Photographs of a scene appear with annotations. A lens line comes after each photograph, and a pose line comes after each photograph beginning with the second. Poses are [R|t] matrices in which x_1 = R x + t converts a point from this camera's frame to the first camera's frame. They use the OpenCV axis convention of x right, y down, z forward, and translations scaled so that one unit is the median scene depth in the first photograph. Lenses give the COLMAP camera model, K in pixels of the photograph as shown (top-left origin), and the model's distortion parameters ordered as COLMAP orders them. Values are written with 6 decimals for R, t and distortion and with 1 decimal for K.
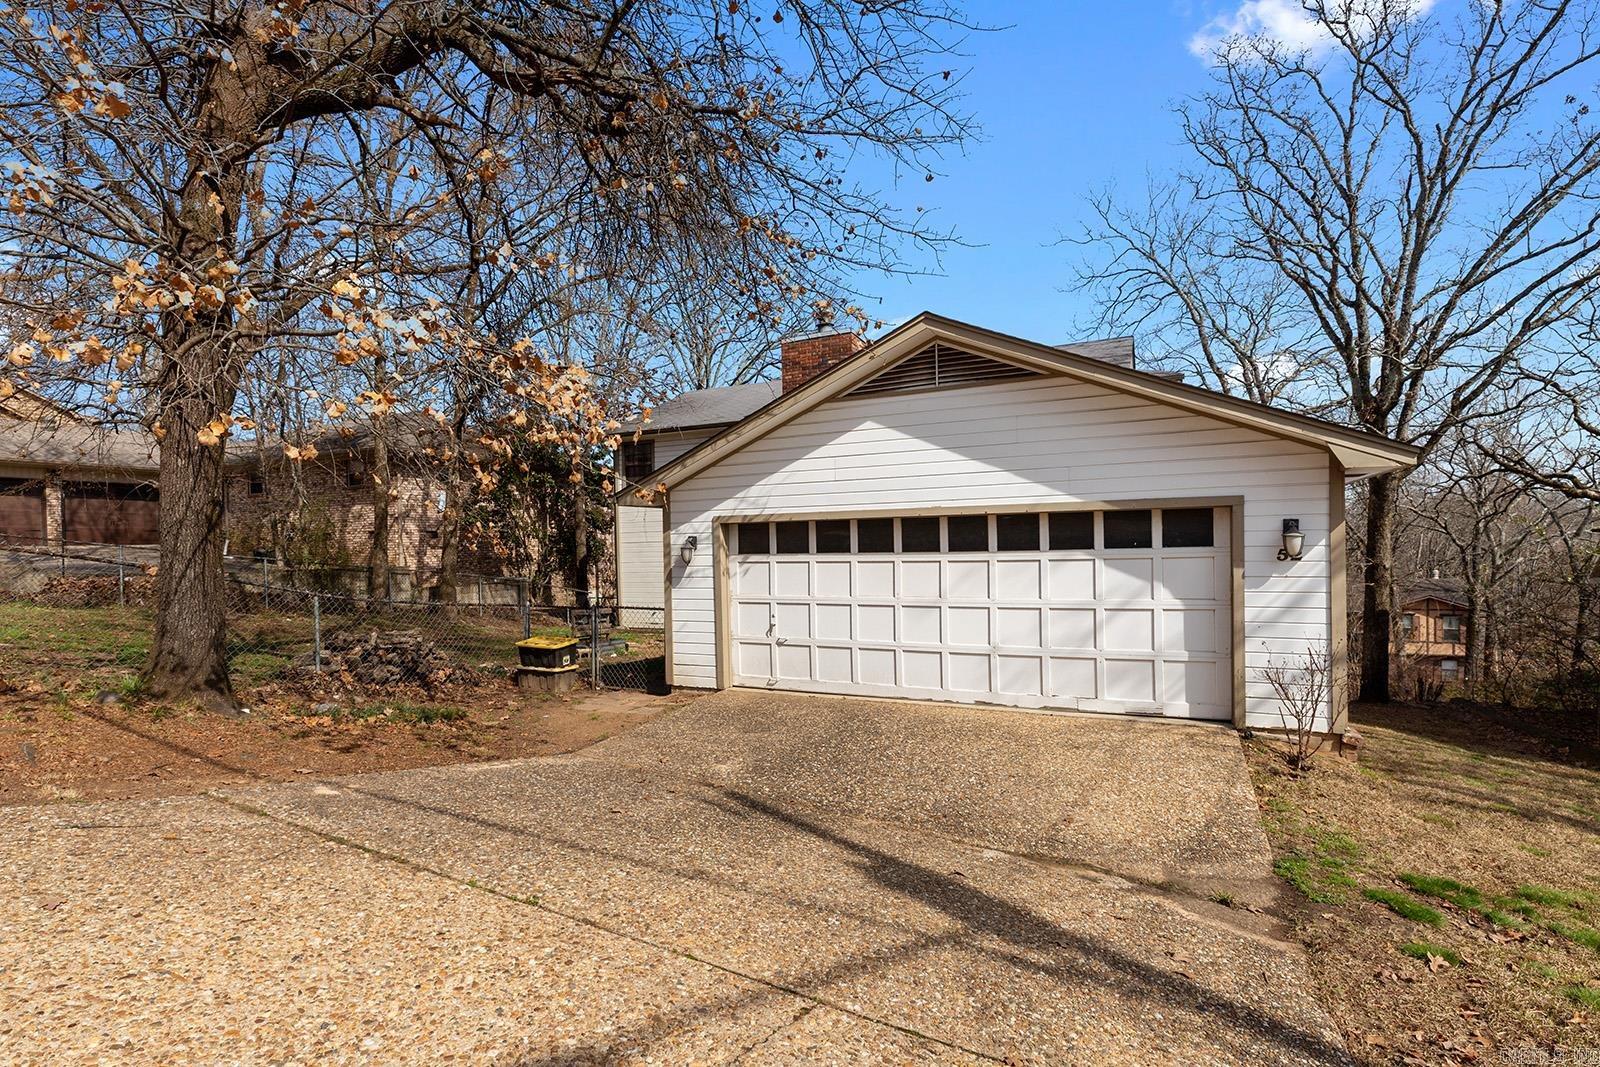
lens RADIAL K [[743.1, 0, 798.5], [0, 743.1, 545.0], [0, 0, 1]] dist [0.005604, 0.000179]
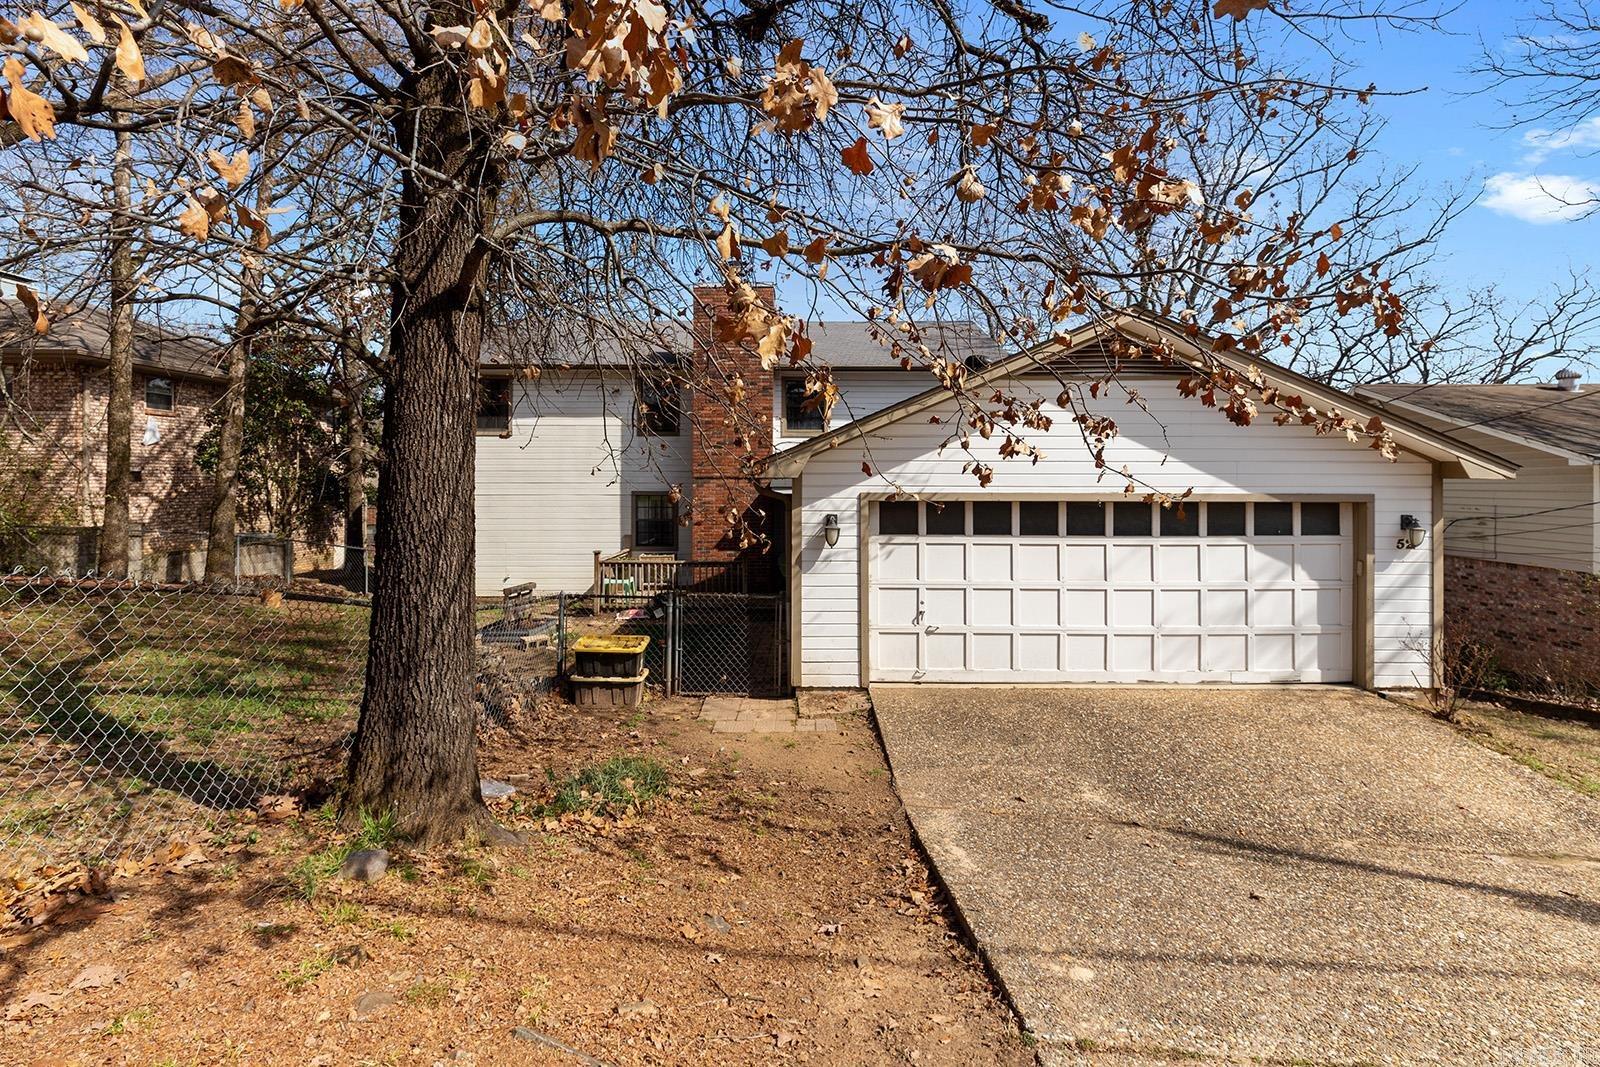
lens RADIAL K [[717.0, 0, 798.8], [0, 717.0, 472.0], [0, 0, 1]] dist [0.002541, 0.000630]
pose [[0.906644, 0.028041, 0.420963, -0.636710], [-0.020077, 0.999526, -0.023339, -0.049224], [-0.421418, 0.012709, 0.906778, 0.295258]]
